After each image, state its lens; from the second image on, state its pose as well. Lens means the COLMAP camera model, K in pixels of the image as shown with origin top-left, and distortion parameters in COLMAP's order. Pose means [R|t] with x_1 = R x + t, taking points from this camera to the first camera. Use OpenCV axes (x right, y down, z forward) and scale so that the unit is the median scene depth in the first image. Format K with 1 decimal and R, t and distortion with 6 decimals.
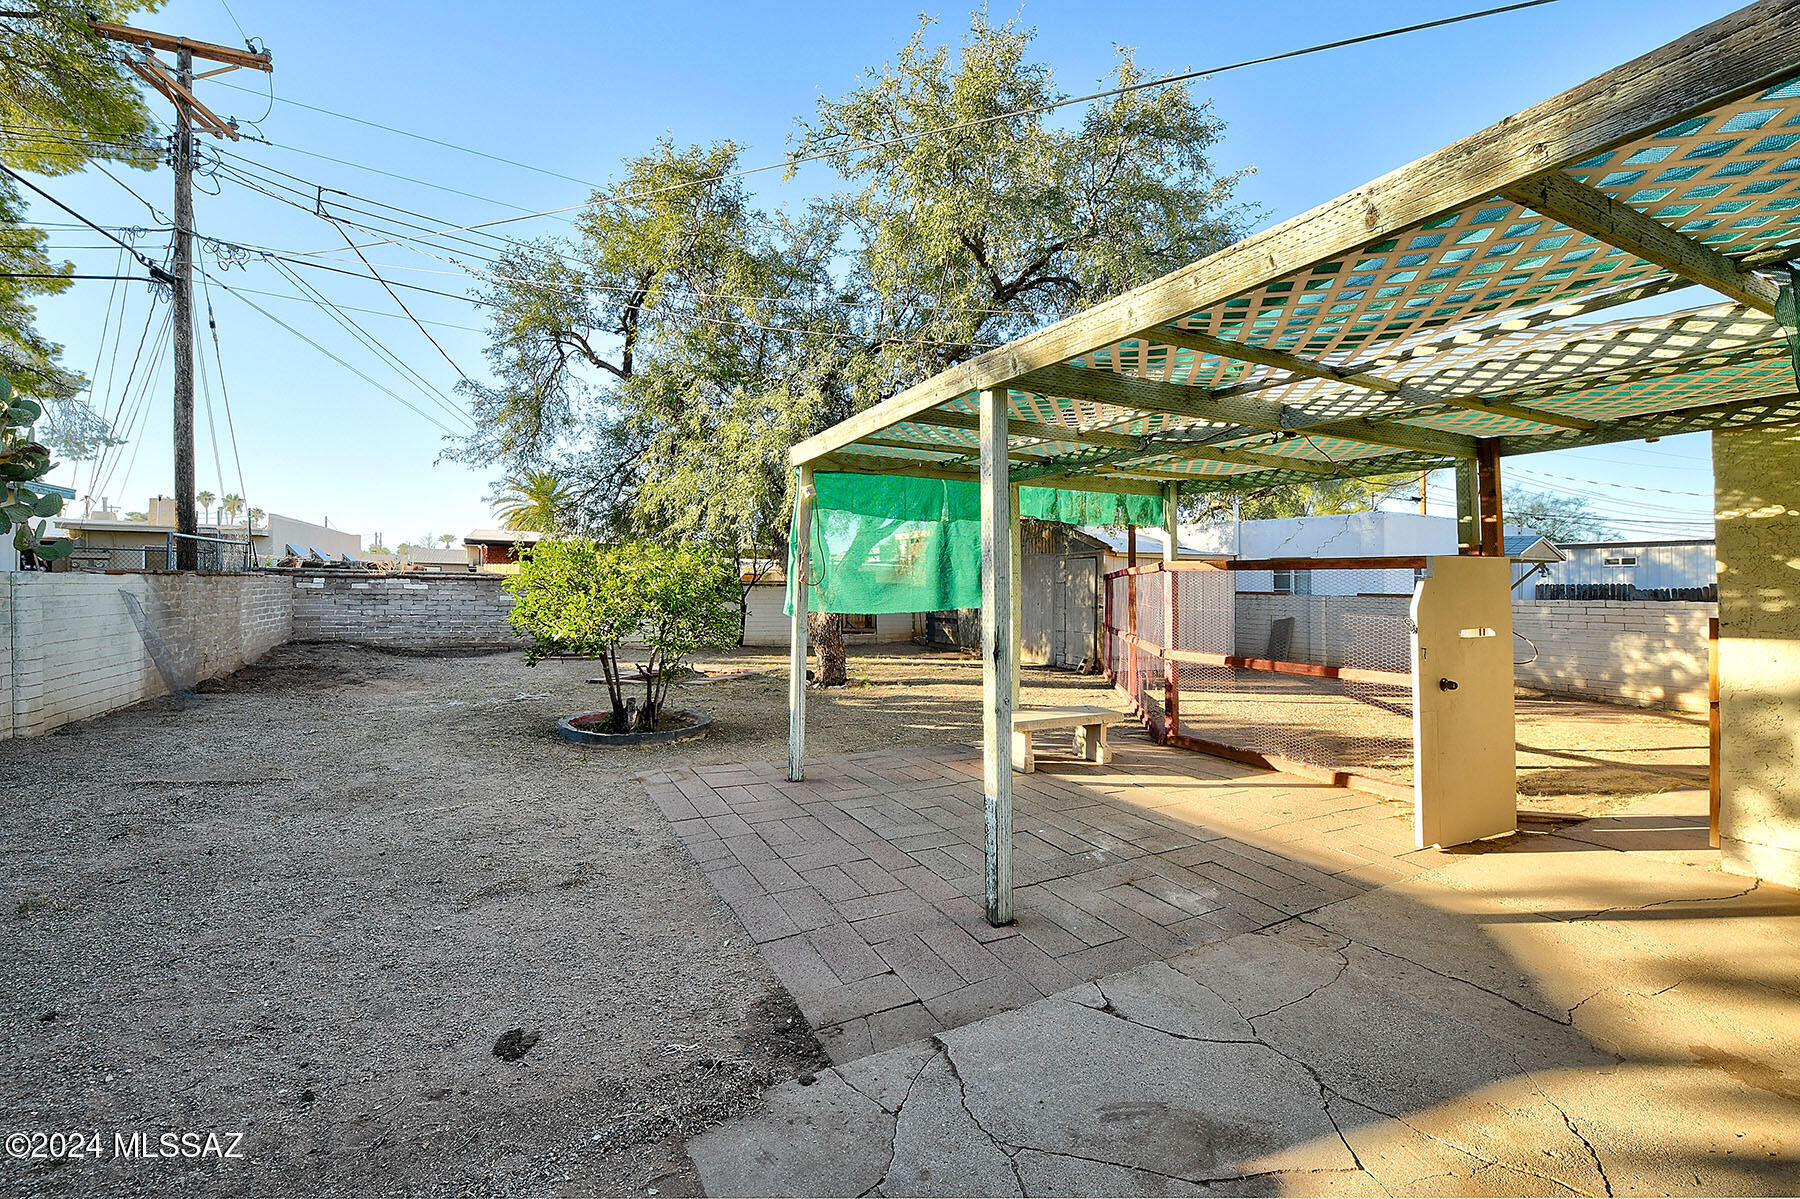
lens RADIAL K [[708.4, 0, 910.0], [0, 708.4, 561.1], [0, 0, 1]] dist [-0.020235, -0.000299]
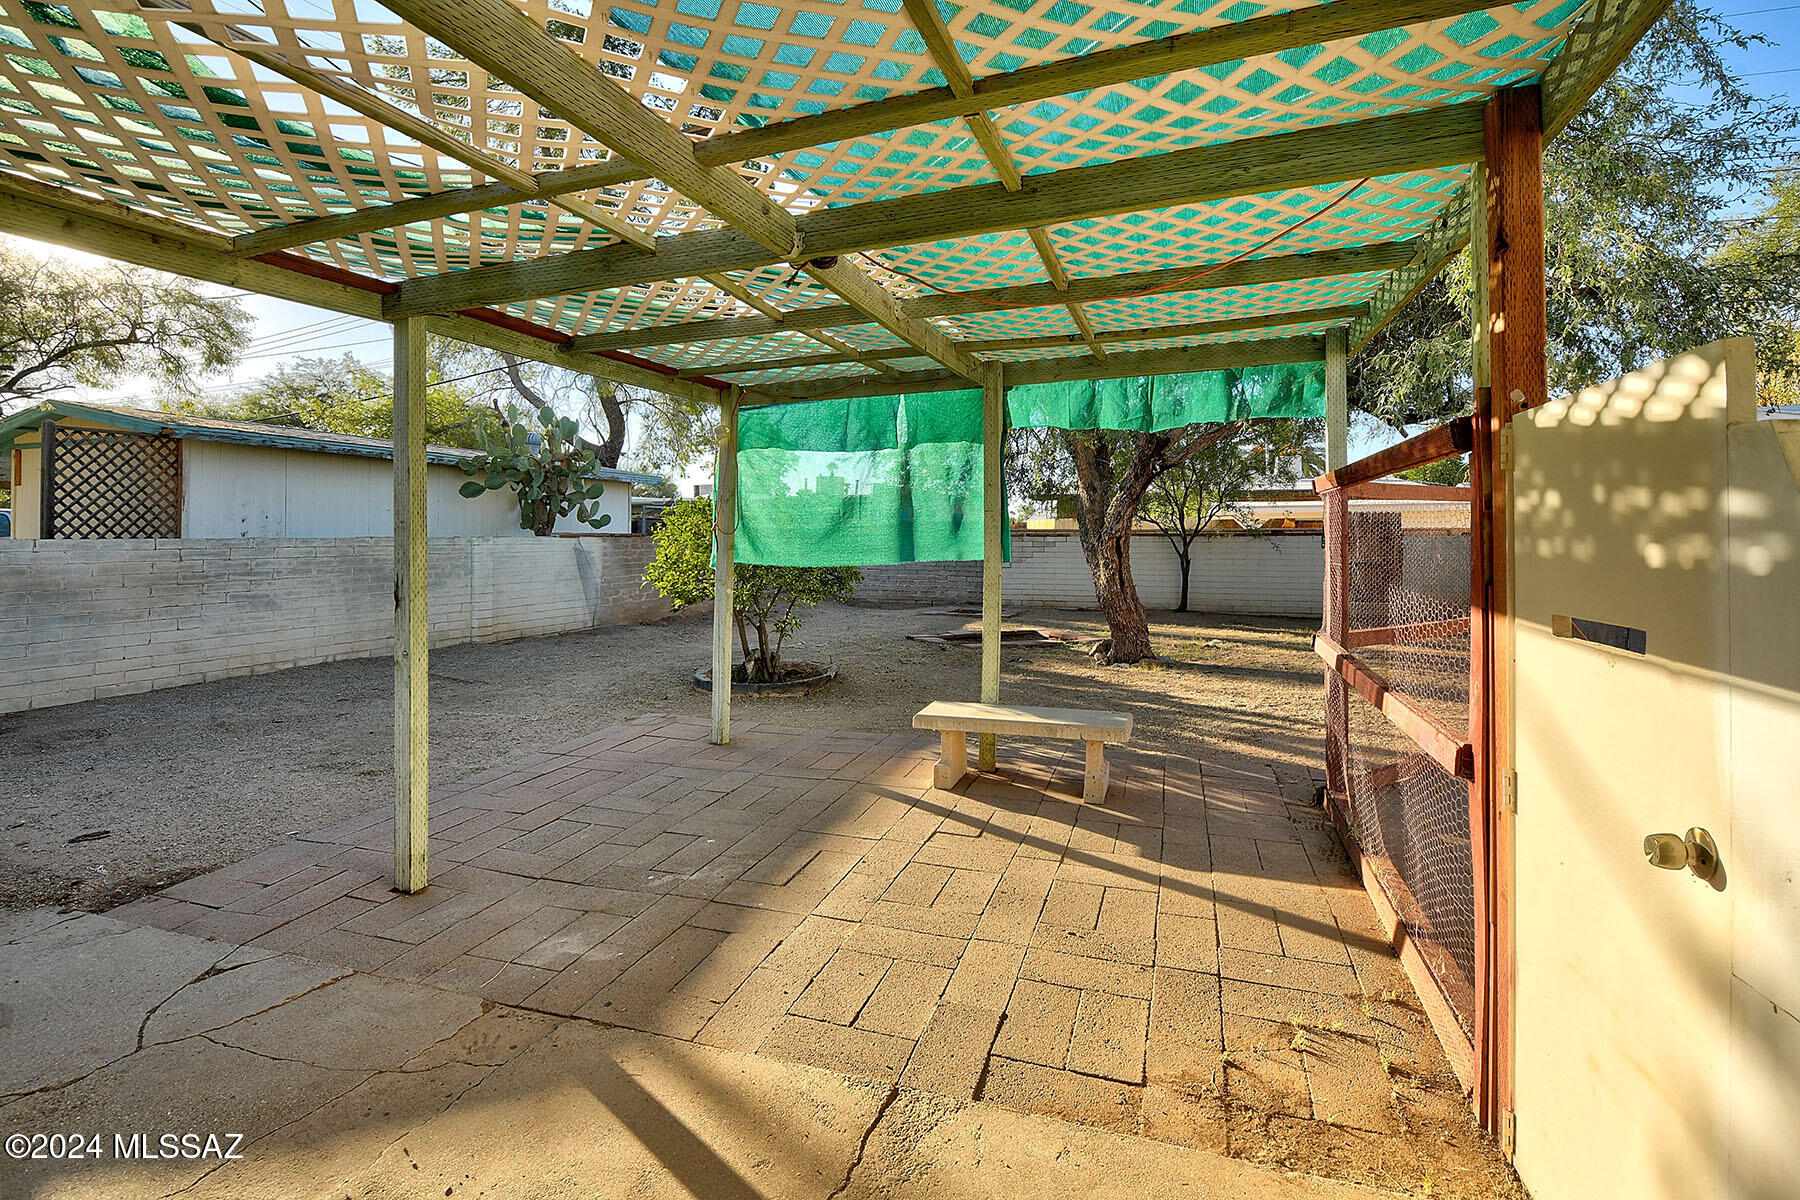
lens RADIAL K [[837.5, 0, 901.3], [0, 837.5, 526.6], [0, 0, 1]] dist [-0.001410, -0.000295]
pose [[0.690926, -0.027617, -0.722398, 1.117714], [0.041580, 0.999134, 0.001572, 0.044432], [0.721729, -0.031124, 0.691476, 0.572998]]
